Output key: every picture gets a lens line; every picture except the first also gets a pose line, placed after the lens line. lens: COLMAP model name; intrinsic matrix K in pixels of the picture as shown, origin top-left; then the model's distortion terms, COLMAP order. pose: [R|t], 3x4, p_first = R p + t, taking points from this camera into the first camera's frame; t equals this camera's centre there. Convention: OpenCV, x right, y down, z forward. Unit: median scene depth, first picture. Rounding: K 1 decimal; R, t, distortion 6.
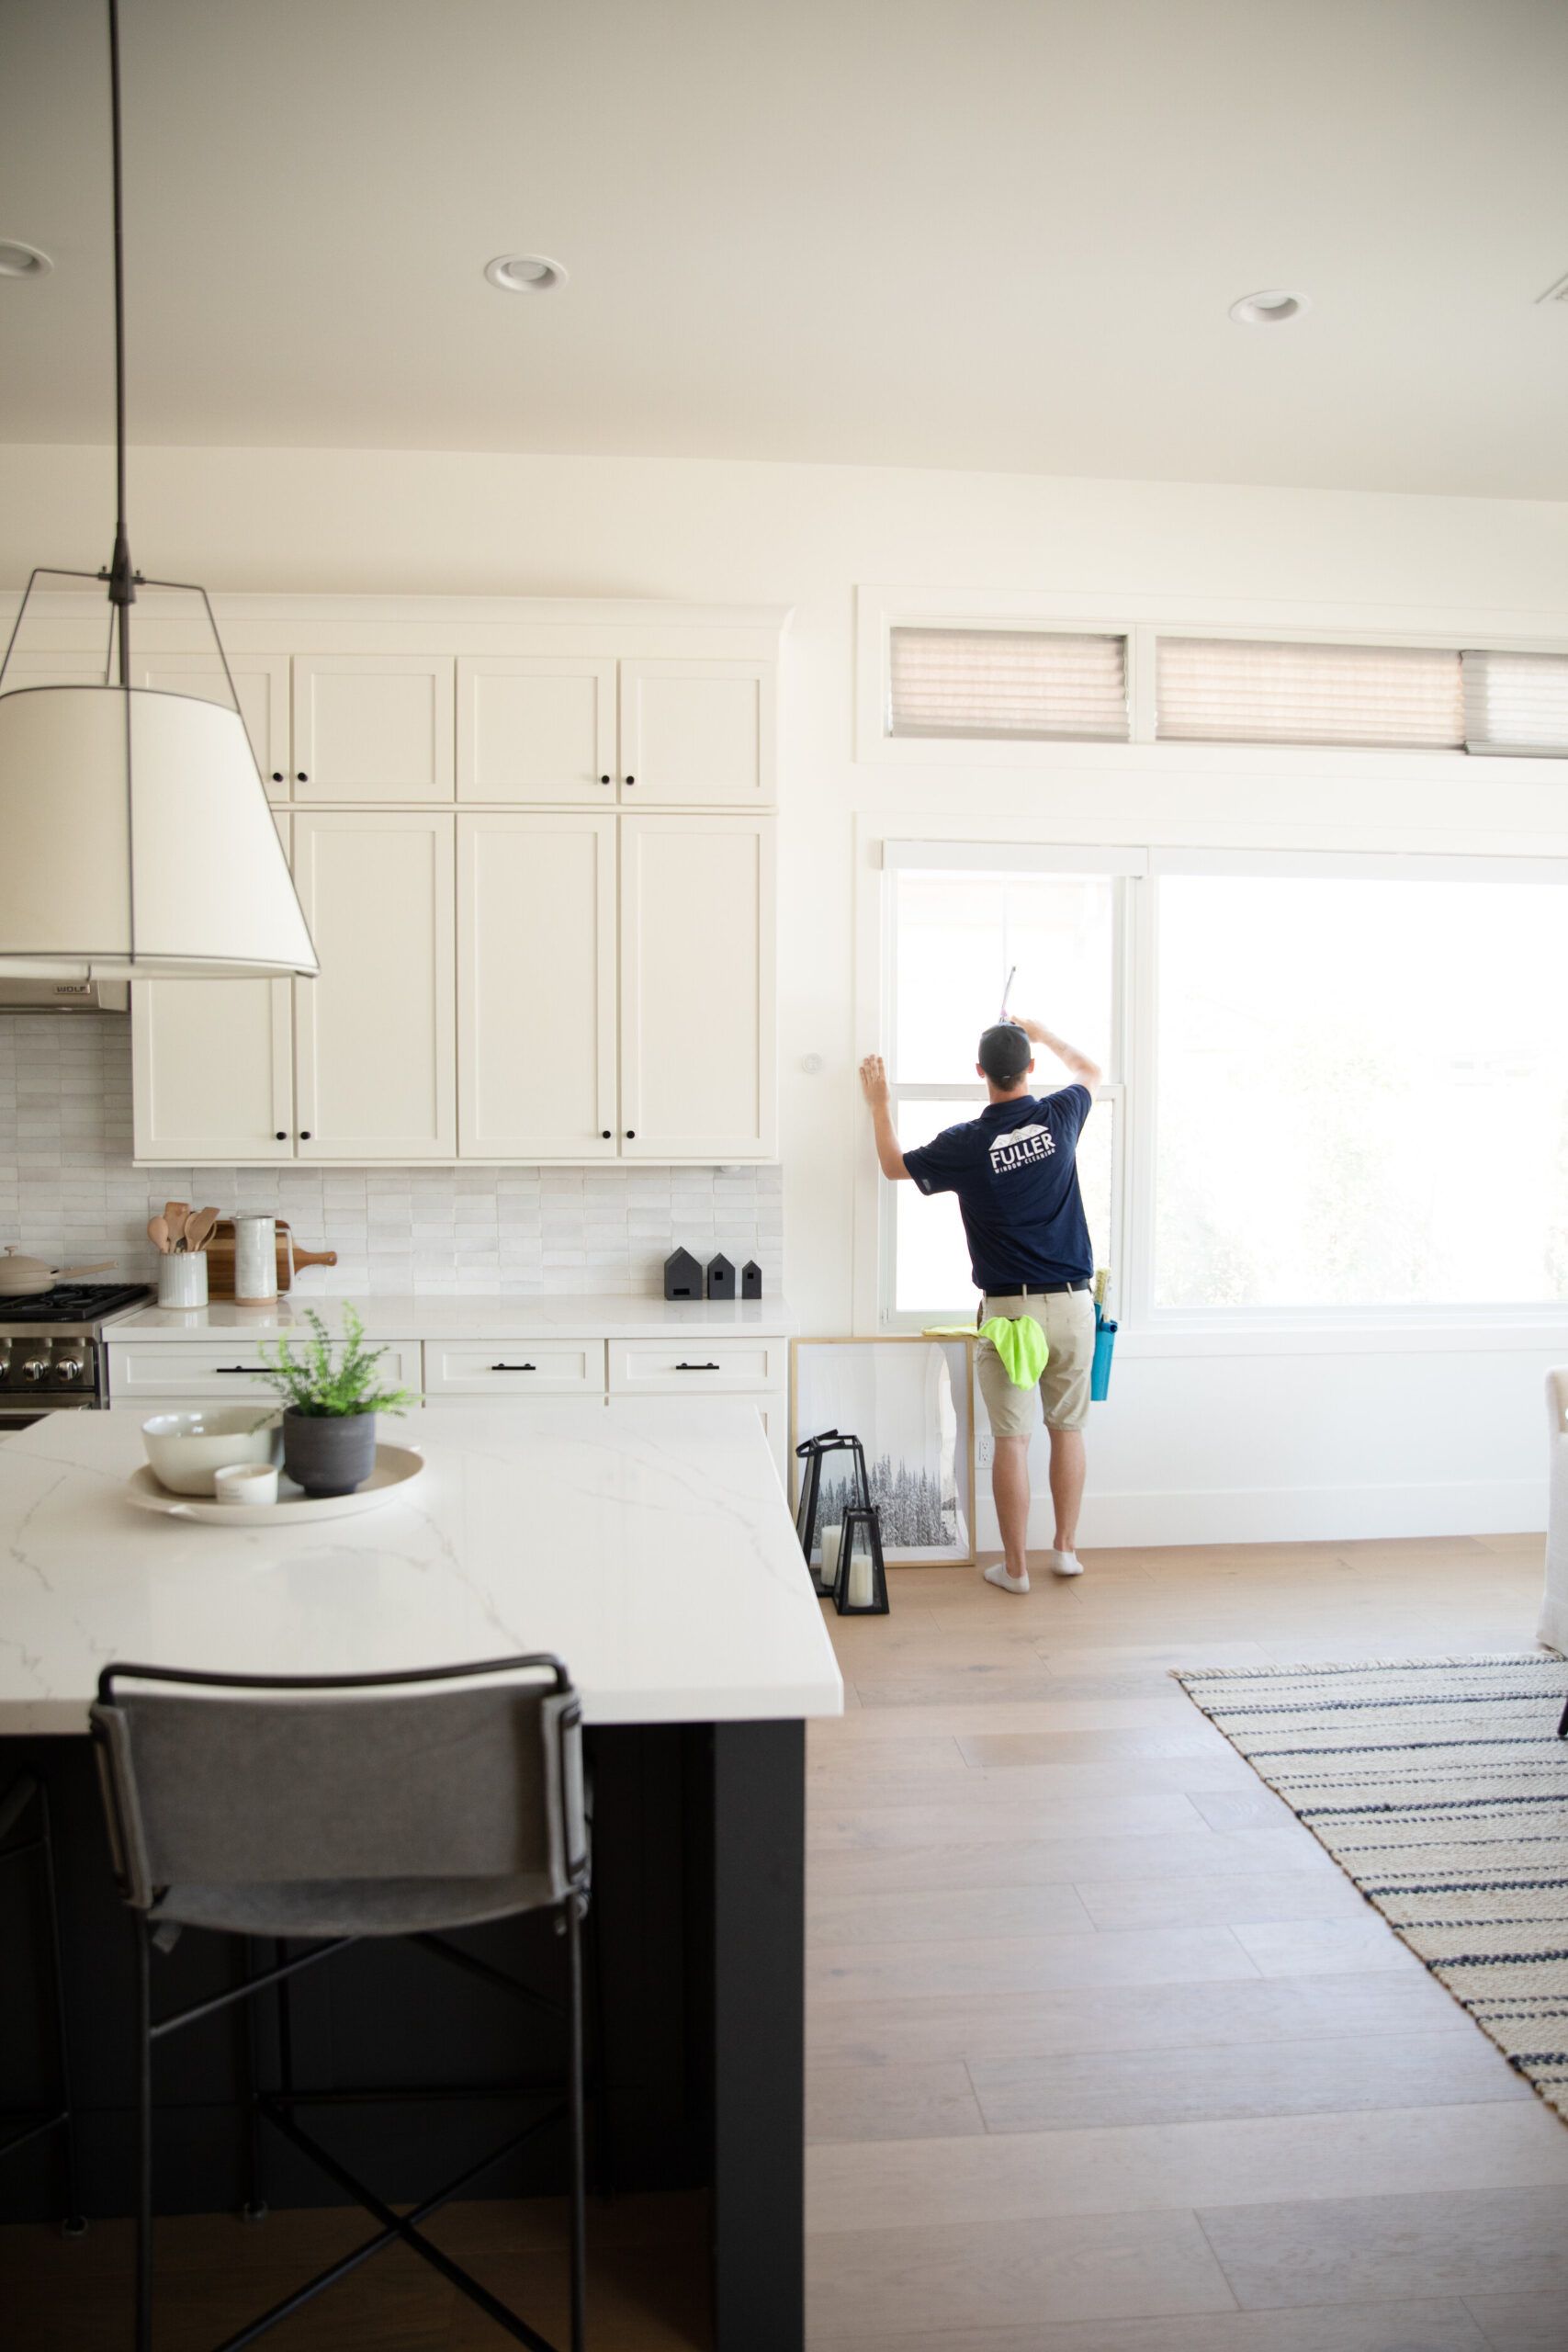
lens RADIAL K [[1639.1, 0, 784.0], [0, 1639.1, 1176.0], [0, 0, 1]] dist [-0.099261, -0.000535]
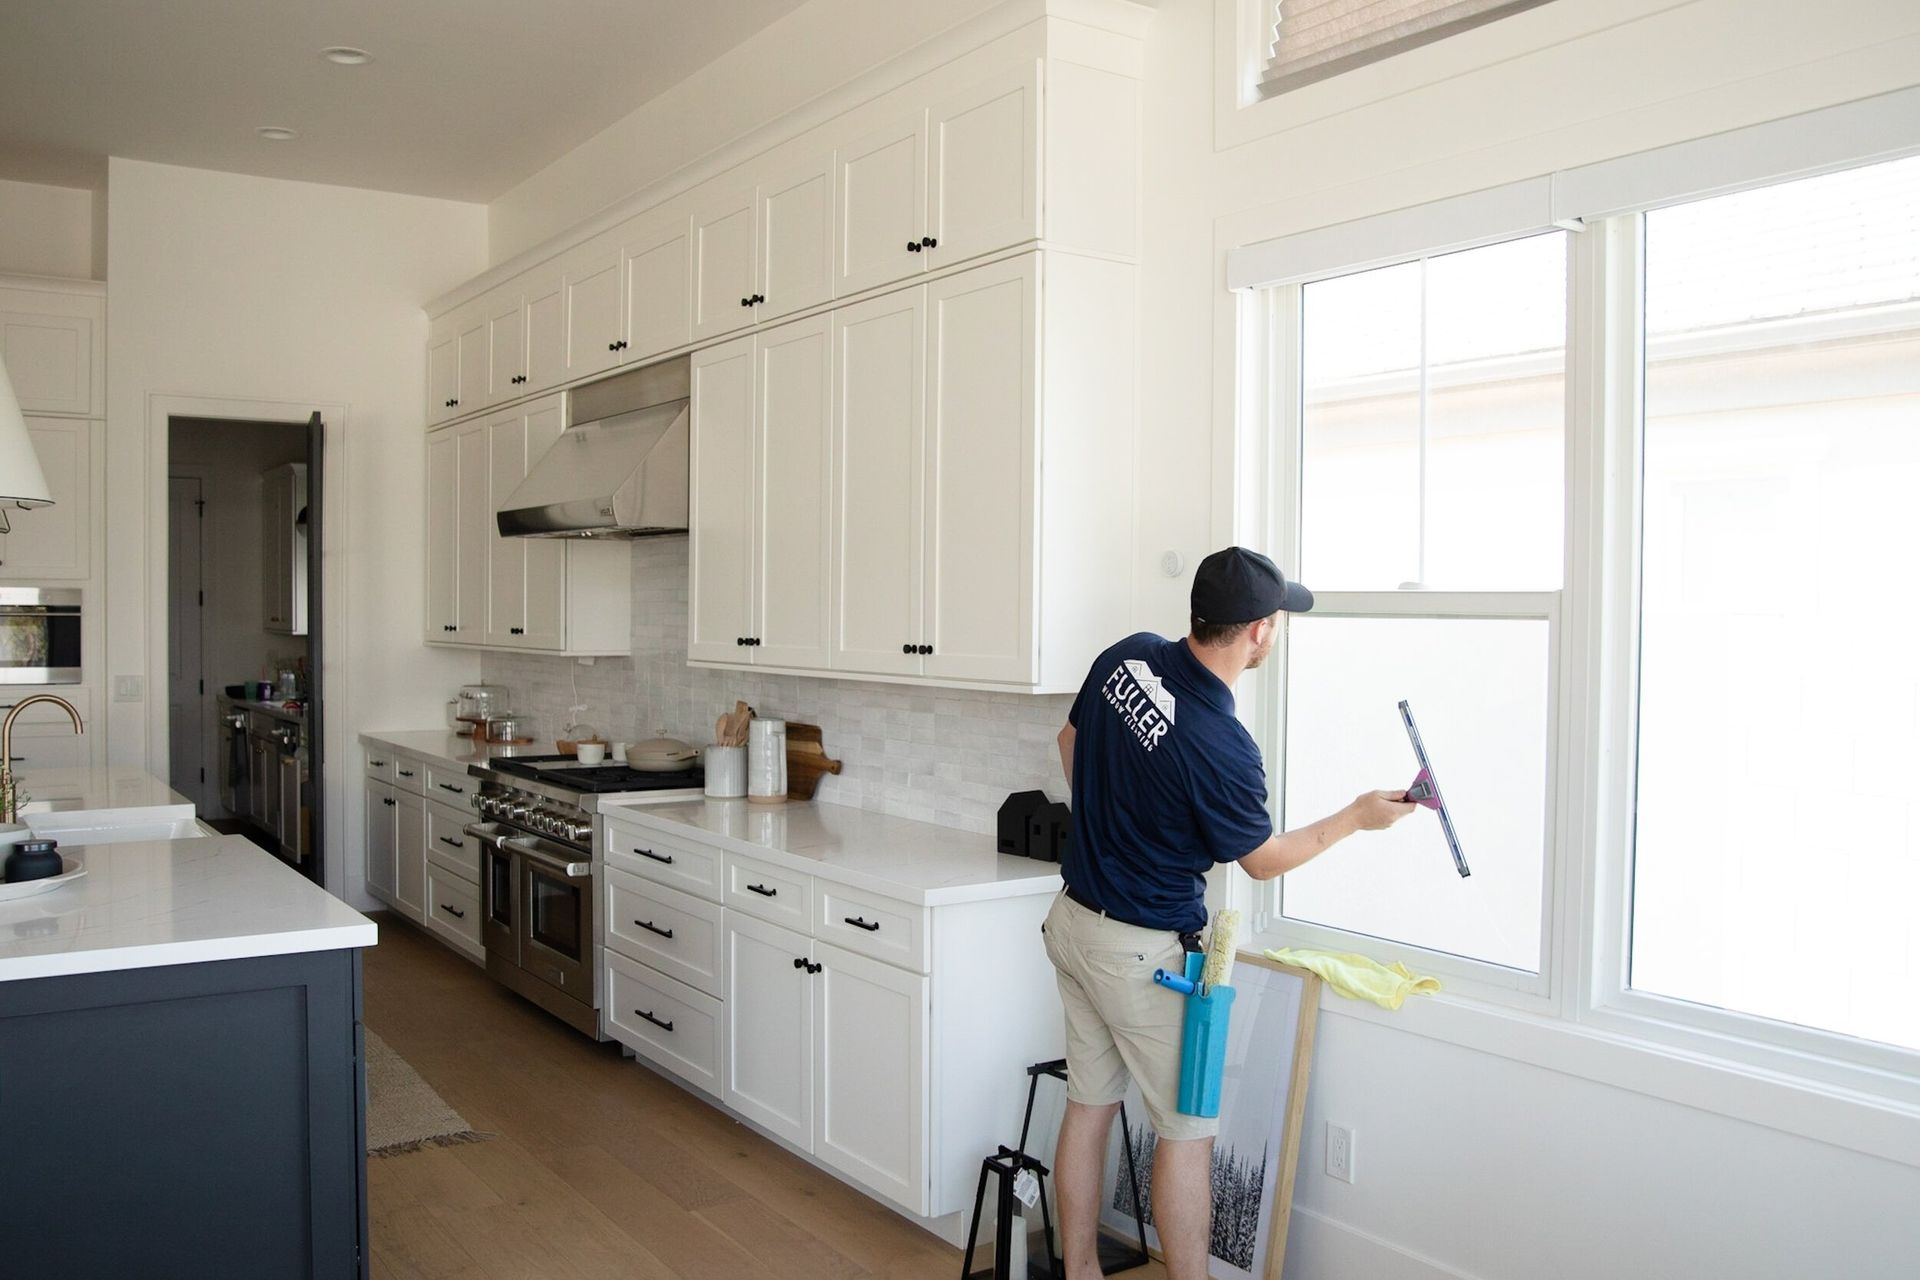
lens RADIAL K [[1646.3, 0, 960.0], [0, 1646.3, 640.0], [0, 0, 1]] dist [-0.064836, -0.000182]
pose [[0.493887, 0.019832, -0.869300, 0.626296], [-0.058646, 0.998223, -0.010547, -0.020901], [0.867546, 0.056190, 0.494172, 0.548228]]
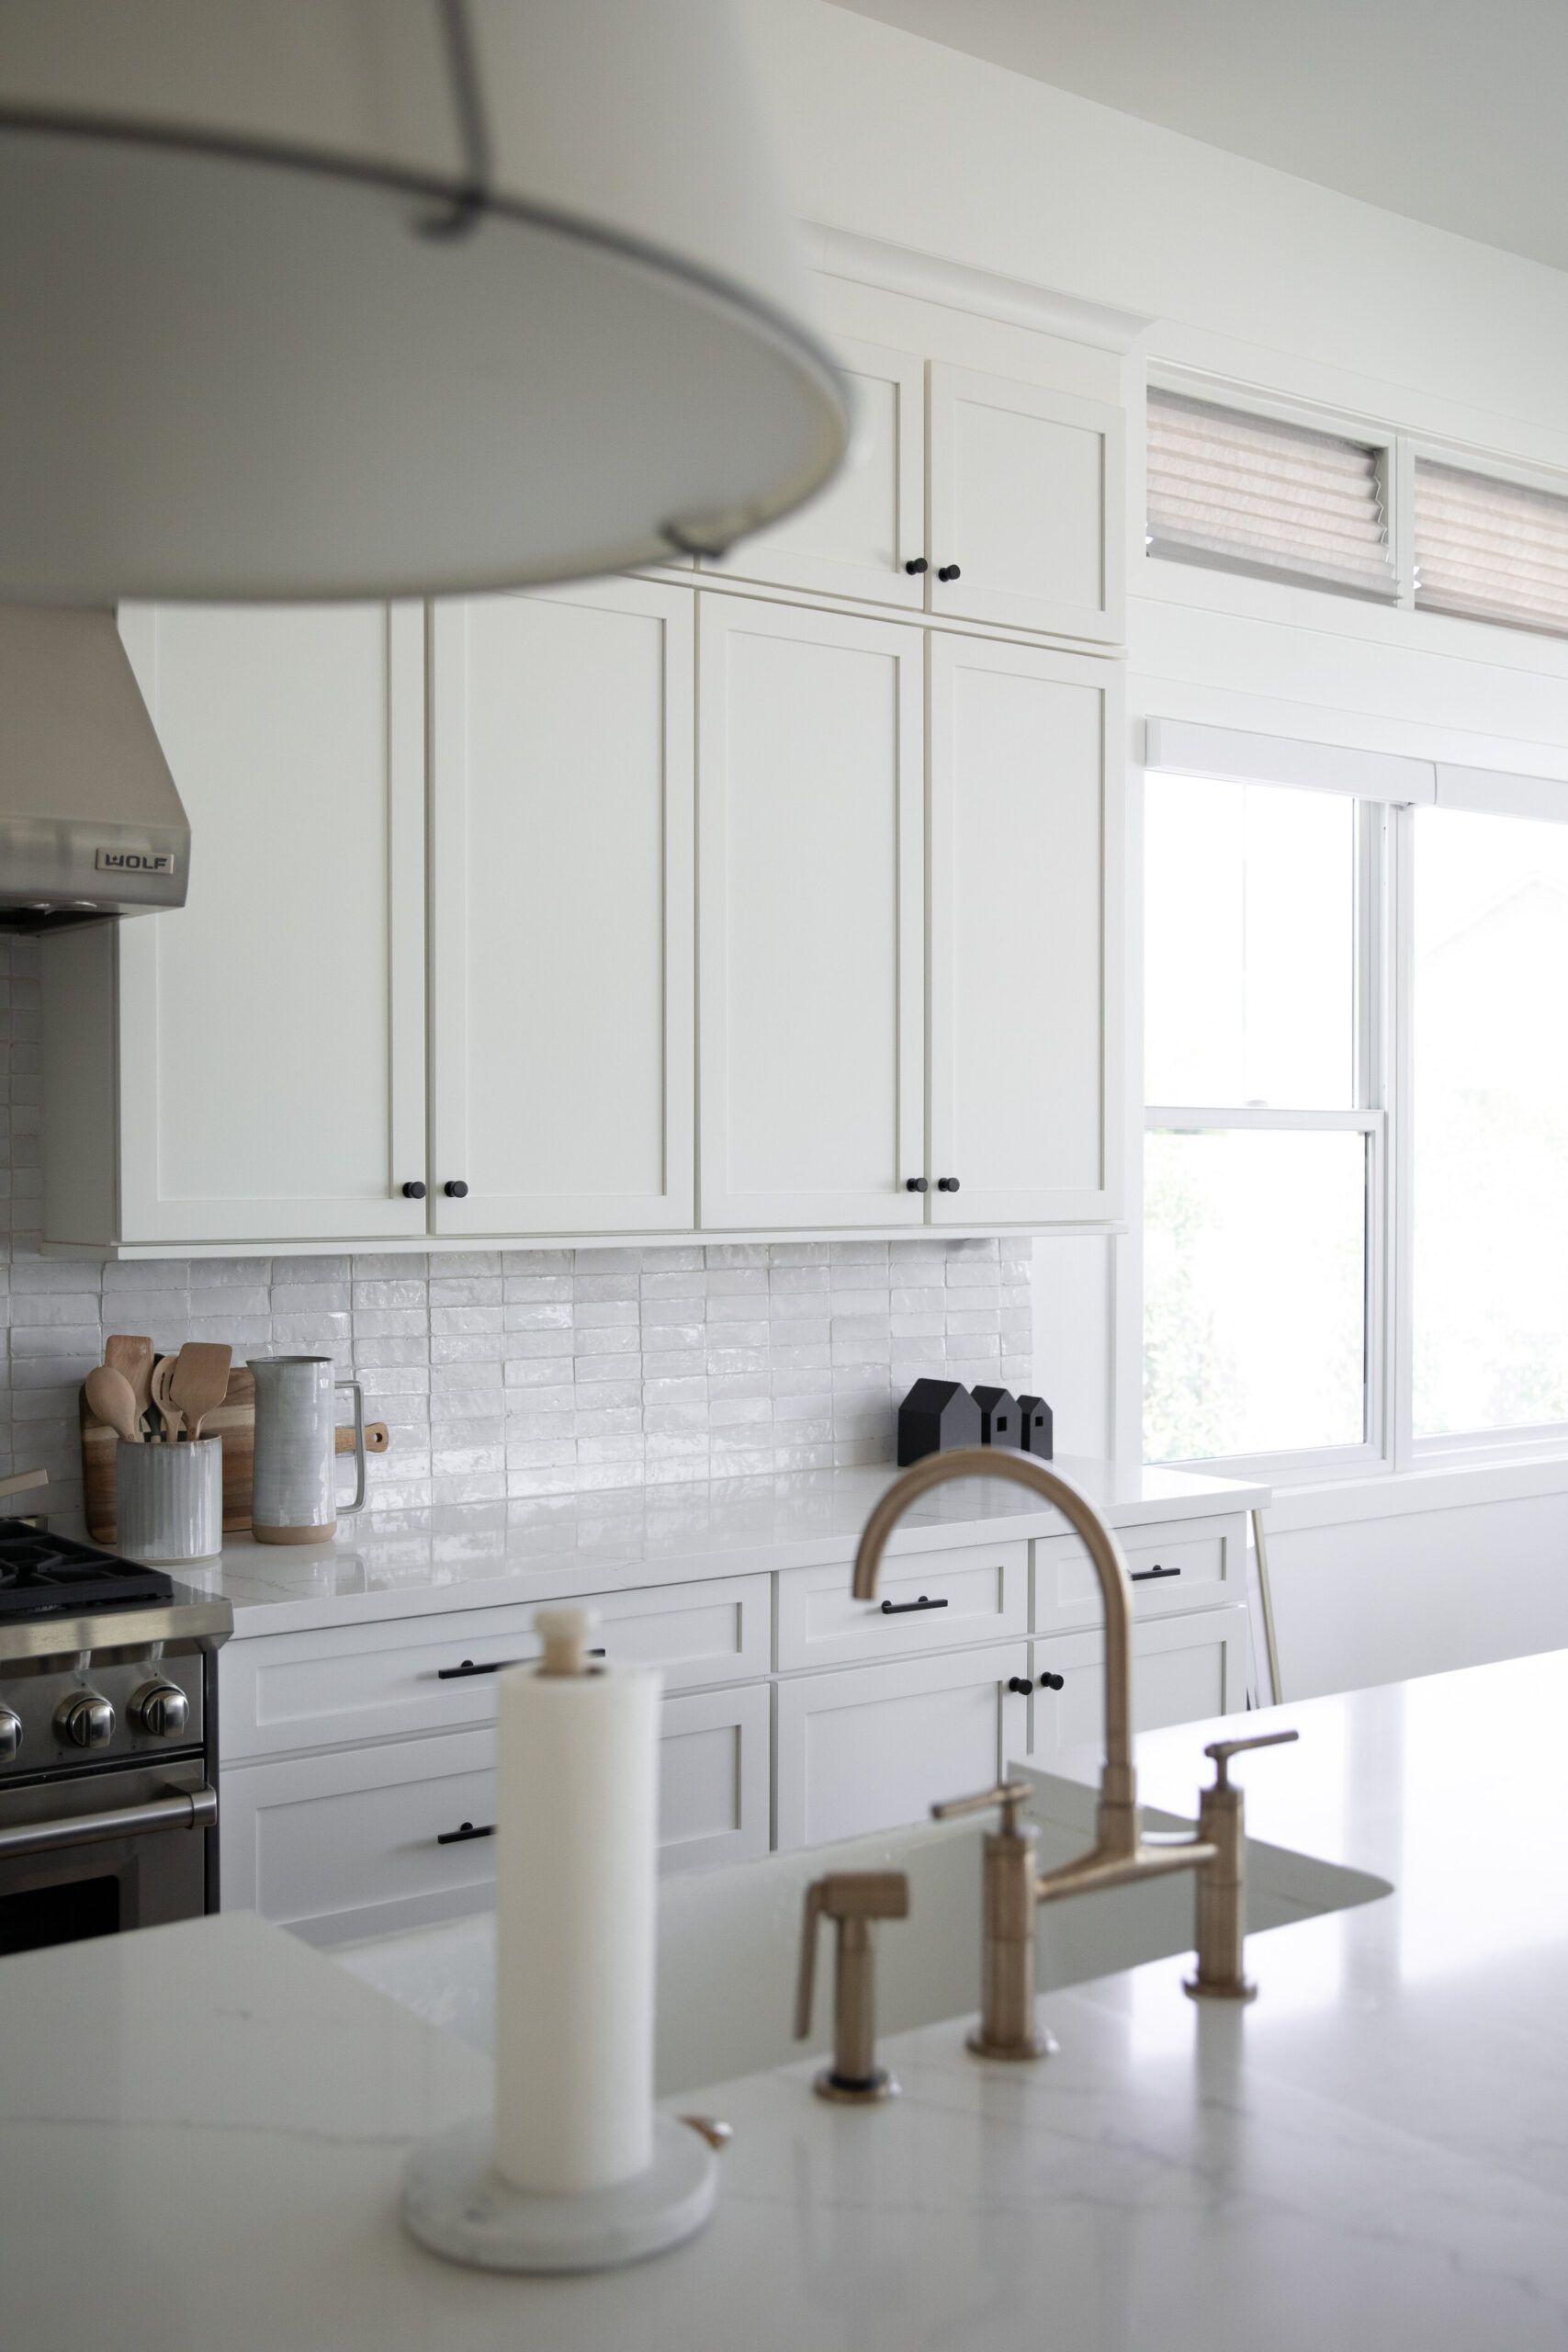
lens RADIAL K [[2455.2, 0, 784.0], [0, 2455.2, 1176.0], [0, 0, 1]] dist [-0.002686, 0.009137]
pose [[0.846513, -0.004561, 0.532349, -0.564432], [0.028172, 0.998946, -0.036238, 0.001257], [-0.531623, 0.045673, 0.845749, 0.279471]]
